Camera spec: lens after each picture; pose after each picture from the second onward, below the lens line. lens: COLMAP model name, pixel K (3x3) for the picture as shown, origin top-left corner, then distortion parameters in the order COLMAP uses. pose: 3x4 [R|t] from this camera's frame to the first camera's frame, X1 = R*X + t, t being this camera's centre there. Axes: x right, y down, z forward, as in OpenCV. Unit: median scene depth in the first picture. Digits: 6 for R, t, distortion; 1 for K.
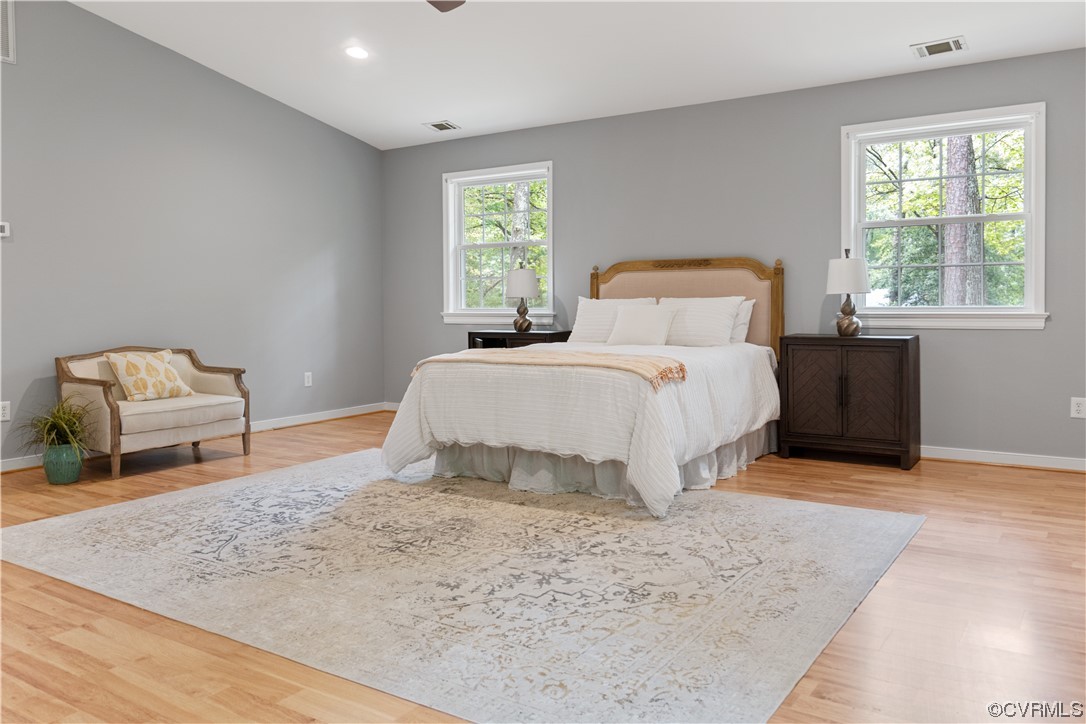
lens RADIAL K [[850.7, 0, 543.1], [0, 850.7, 360.0], [0, 0, 1]] dist [0.002160, -0.000681]
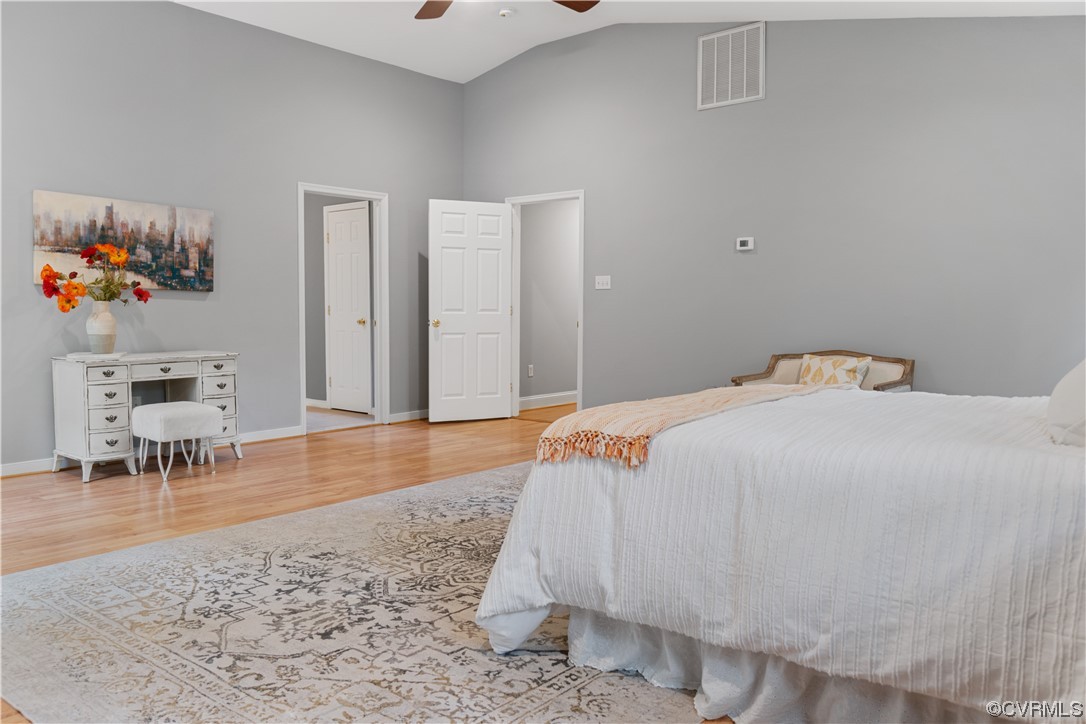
lens RADIAL K [[850.7, 0, 543.2], [0, 850.7, 363.0], [0, 0, 1]] dist [0.002160, -0.000681]
pose [[-0.118969, 0.075705, -0.990008, 0.957887], [-0.073354, 0.993694, 0.084802, -0.107996], [0.990185, 0.082710, -0.112665, 1.400591]]
